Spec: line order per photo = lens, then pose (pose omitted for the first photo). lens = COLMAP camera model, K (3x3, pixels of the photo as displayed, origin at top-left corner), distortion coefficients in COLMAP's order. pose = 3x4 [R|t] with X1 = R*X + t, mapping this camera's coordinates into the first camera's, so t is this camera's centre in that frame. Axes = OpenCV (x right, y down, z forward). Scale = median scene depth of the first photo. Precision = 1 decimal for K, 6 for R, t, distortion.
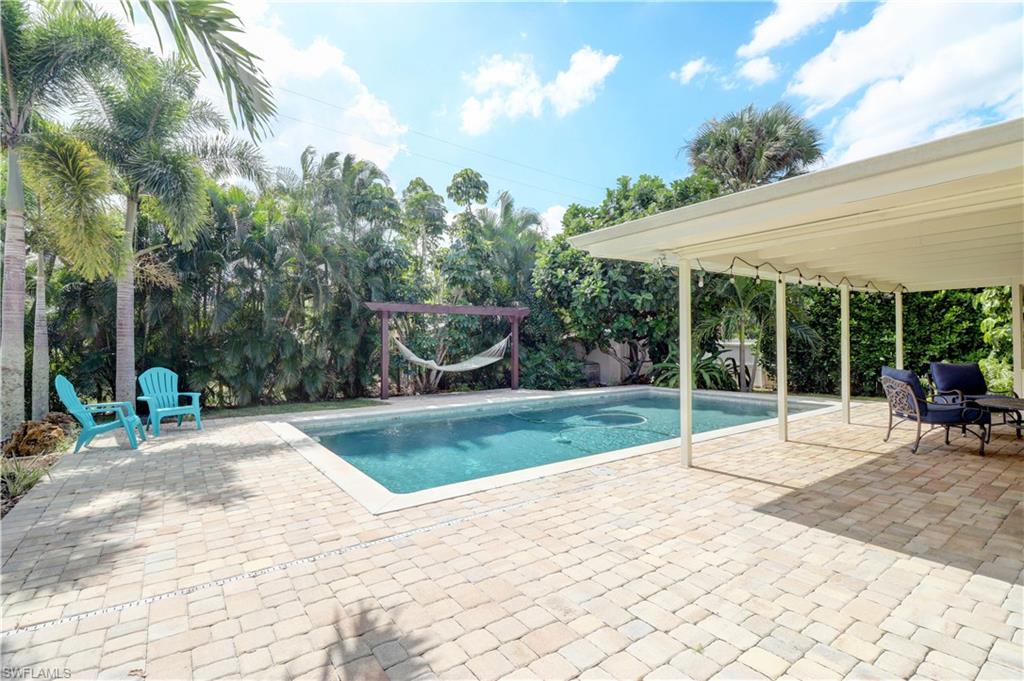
lens RADIAL K [[474.4, 0, 504.8], [0, 474.4, 335.3], [0, 0, 1]] dist [-0.001591, -0.011217]
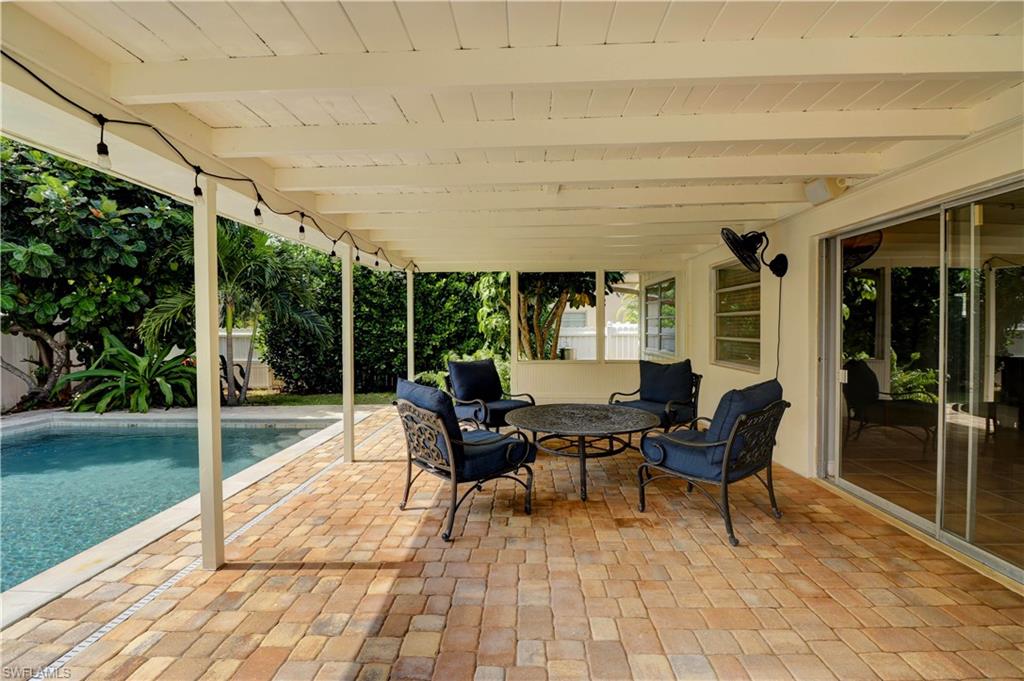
lens RADIAL K [[474.4, 0, 509.2], [0, 474.4, 335.8], [0, 0, 1]] dist [-0.001591, -0.011217]
pose [[0.603180, -0.013788, 0.797486, 0.235691], [-0.008751, 0.999676, 0.023903, -0.001607], [-0.797557, -0.021397, 0.602864, 0.304647]]
